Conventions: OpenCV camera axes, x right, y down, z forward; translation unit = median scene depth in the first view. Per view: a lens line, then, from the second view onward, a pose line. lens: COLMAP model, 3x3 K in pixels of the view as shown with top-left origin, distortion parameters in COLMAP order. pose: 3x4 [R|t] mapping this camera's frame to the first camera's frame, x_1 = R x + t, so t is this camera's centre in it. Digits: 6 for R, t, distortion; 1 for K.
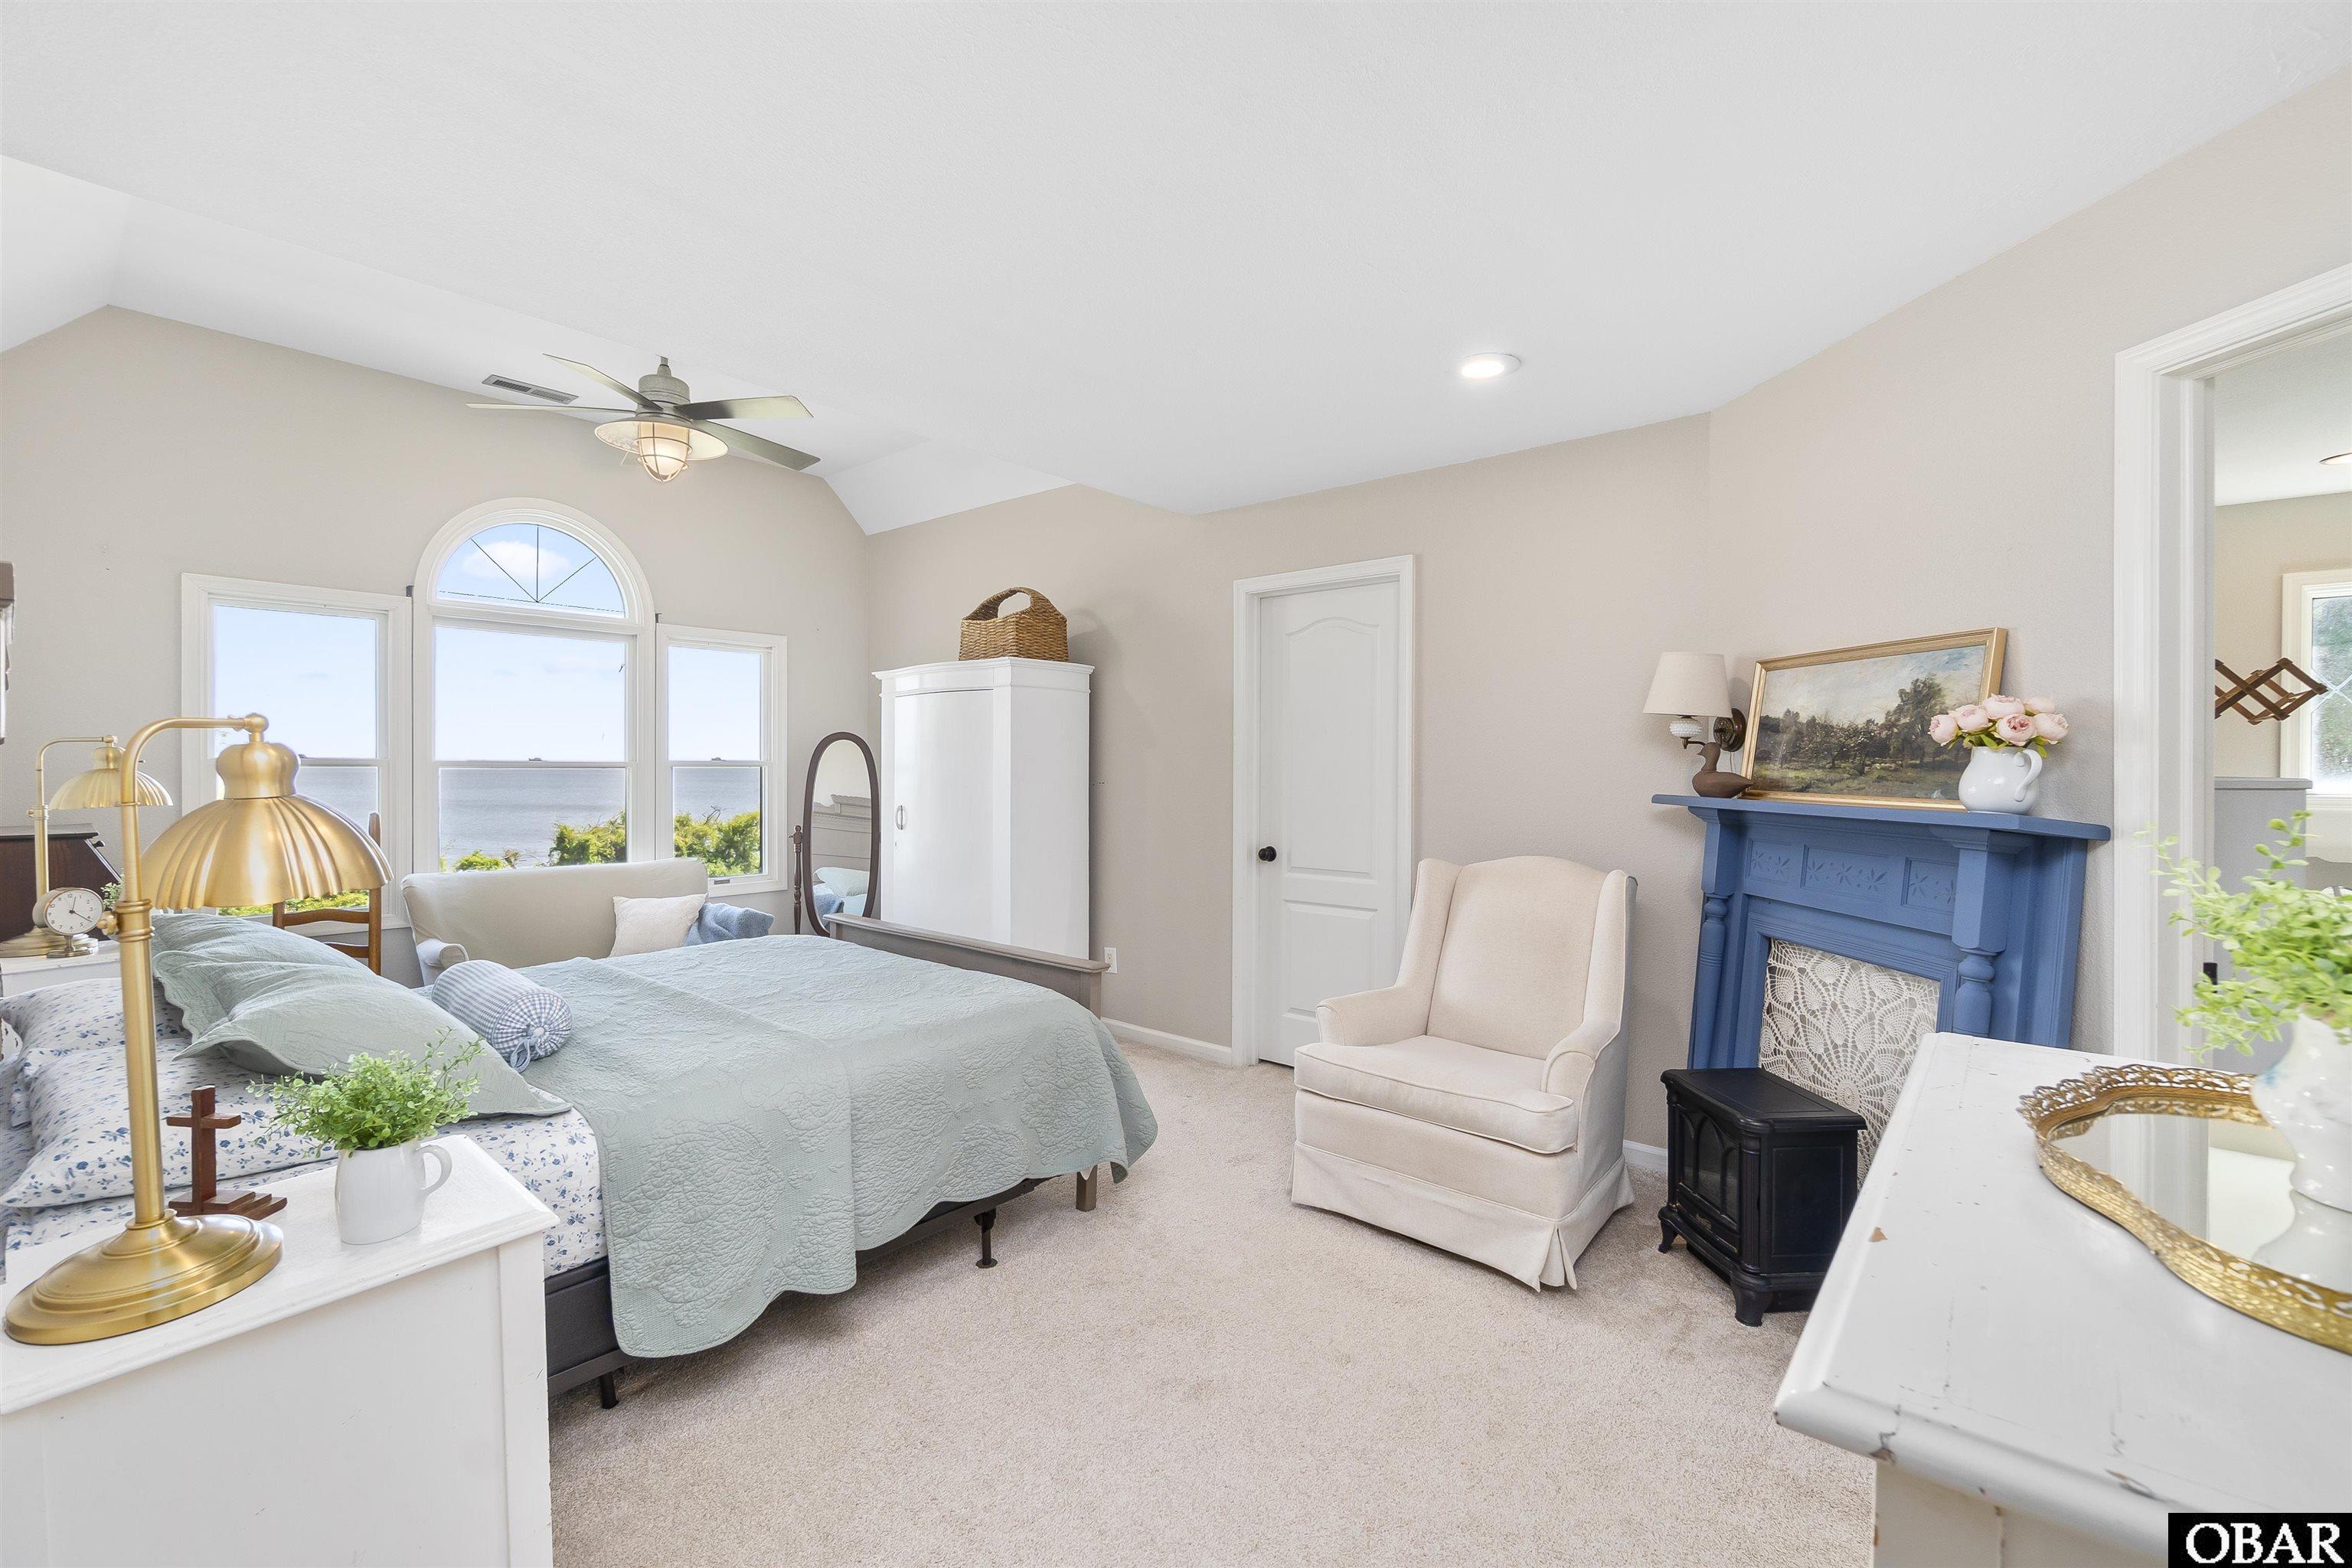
lens RADIAL K [[1005.5, 0, 1159.3], [0, 1005.5, 775.9], [0, 0, 1]] dist [-0.004034, -0.000126]
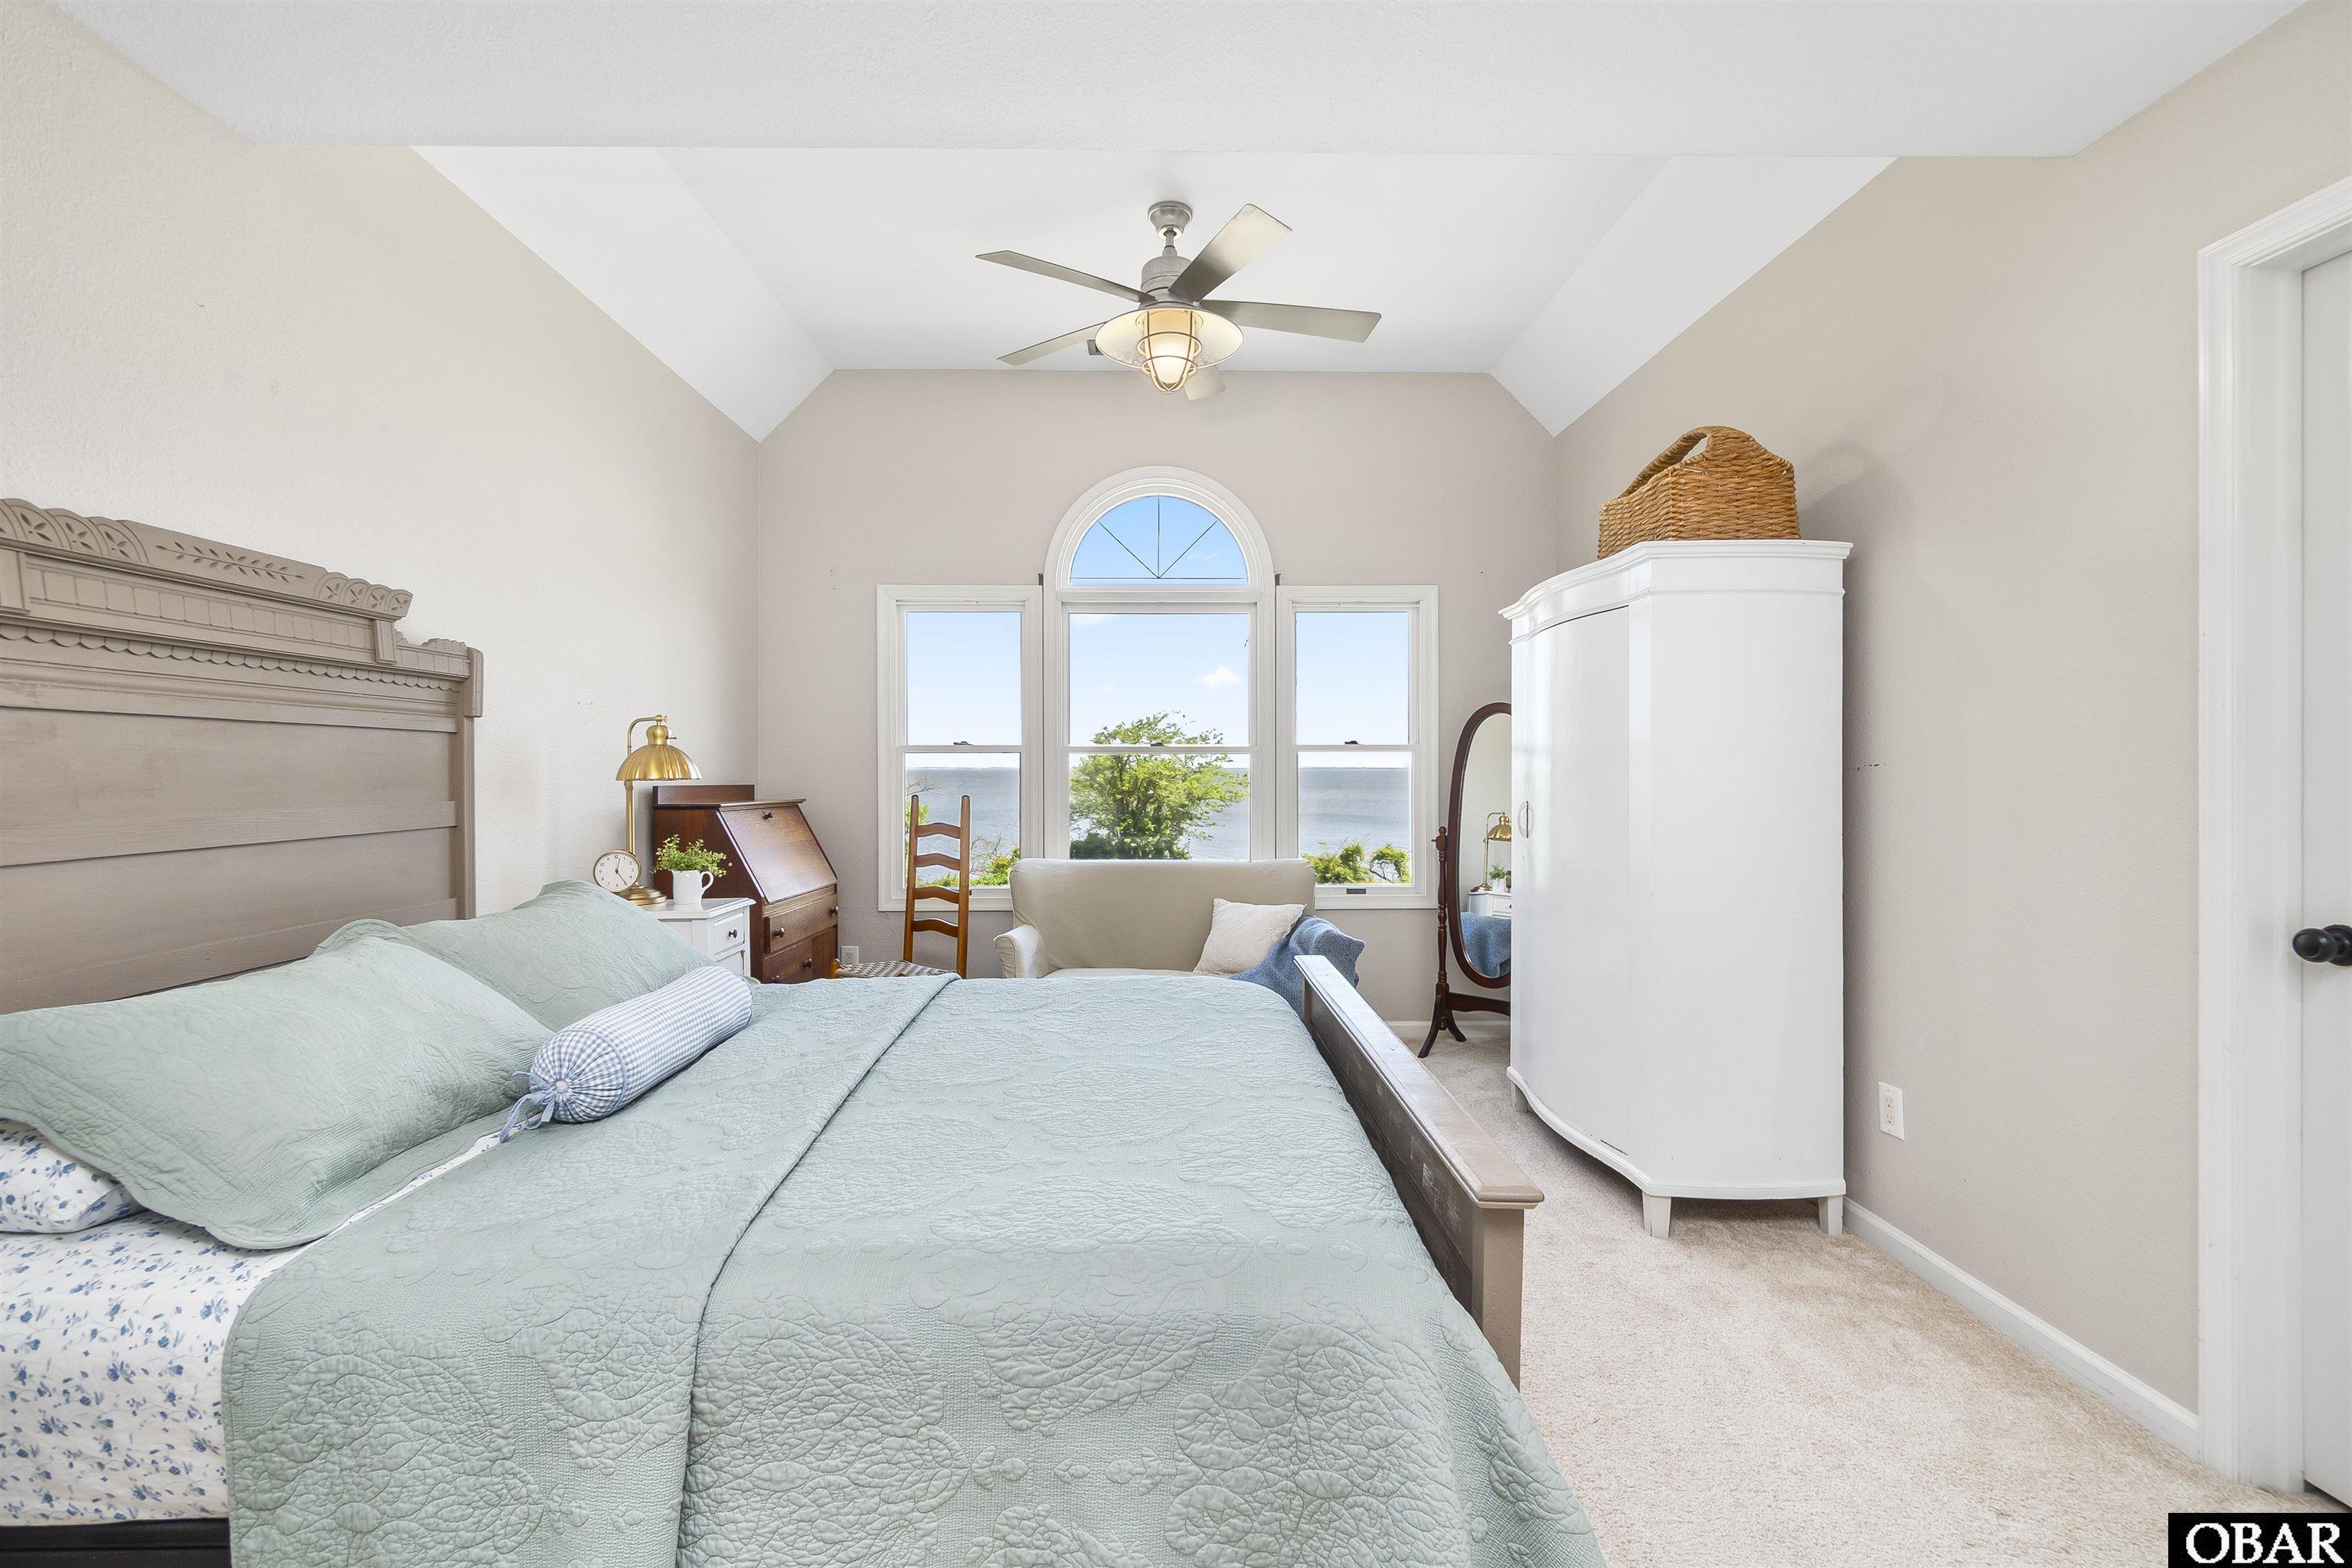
lens RADIAL K [[1005.5, 0, 1159.3], [0, 1005.5, 775.9], [0, 0, 1]] dist [-0.004034, -0.000126]
pose [[0.660620, 0.000696, -0.750720, 0.098516], [-0.005003, 0.999981, -0.003475, 0.017812], [0.750704, 0.006051, 0.660611, 0.424364]]
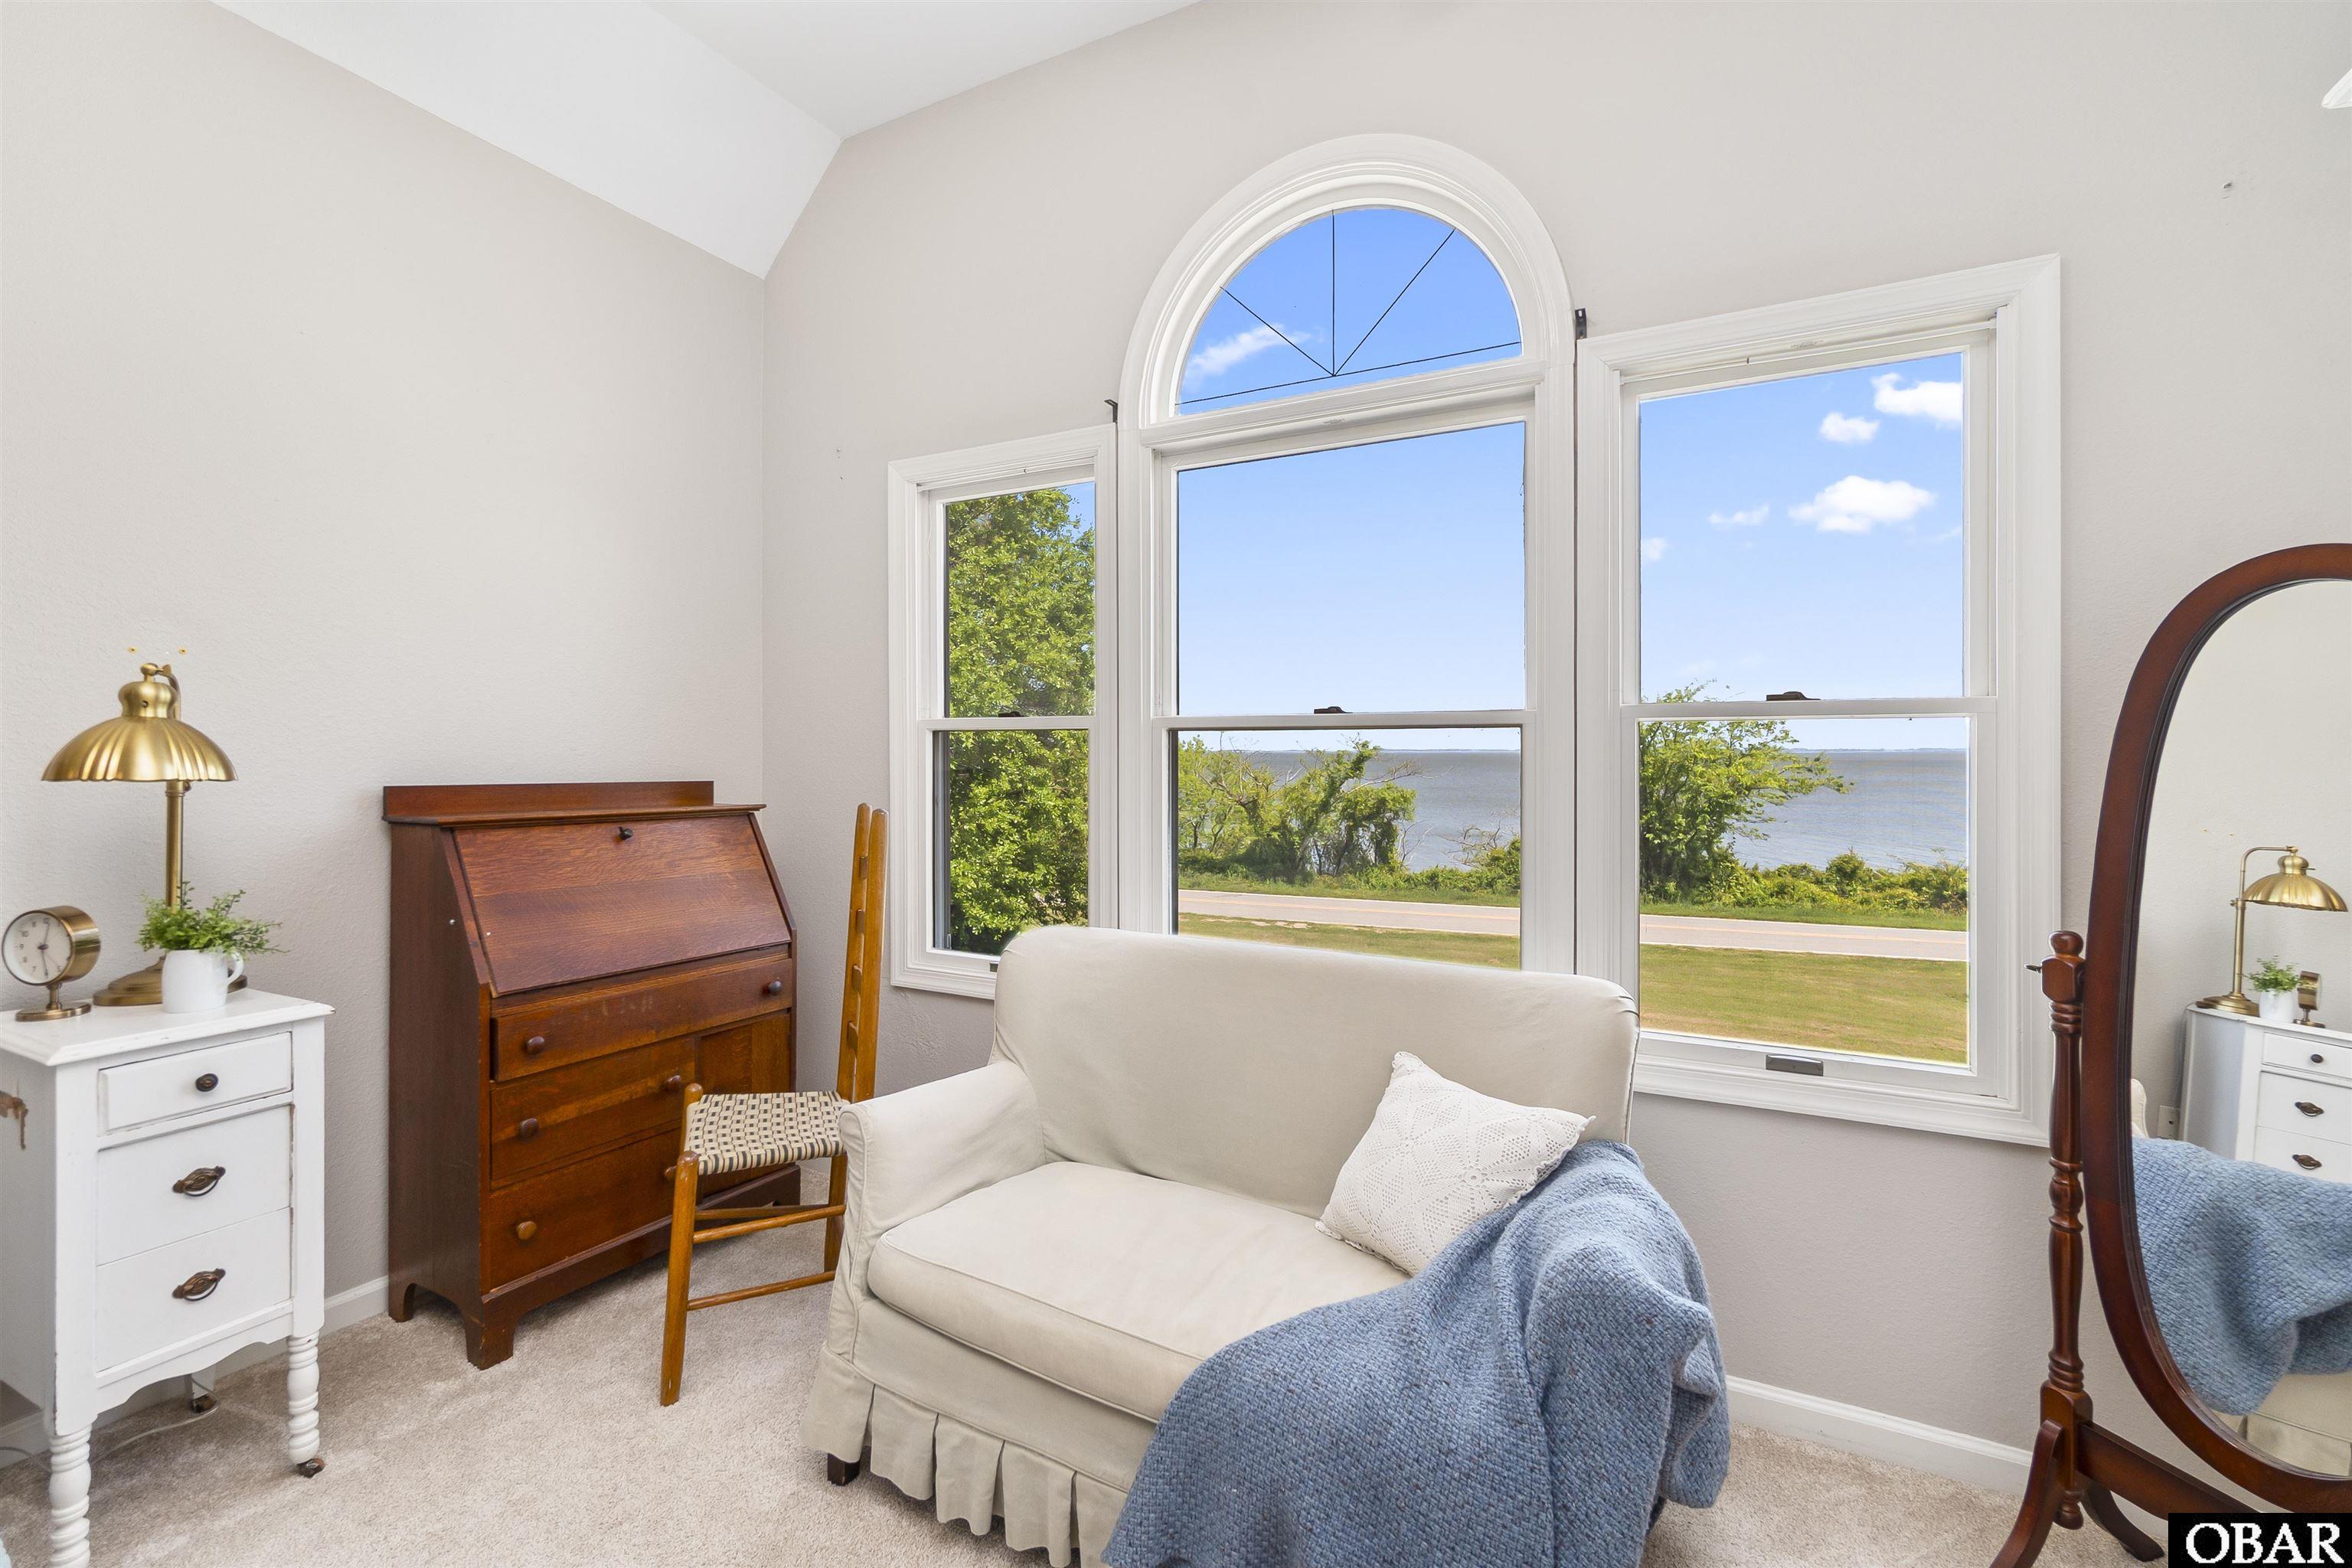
lens RADIAL K [[1005.9, 0, 1172.4], [0, 1005.9, 757.0], [0, 0, 1]] dist [-0.003073, -0.000127]
pose [[0.218110, 0.000964, -0.975924, -0.198469], [-0.008496, 0.999963, -0.000911, 0.007227], [0.975887, 0.008490, 0.218110, 0.922581]]
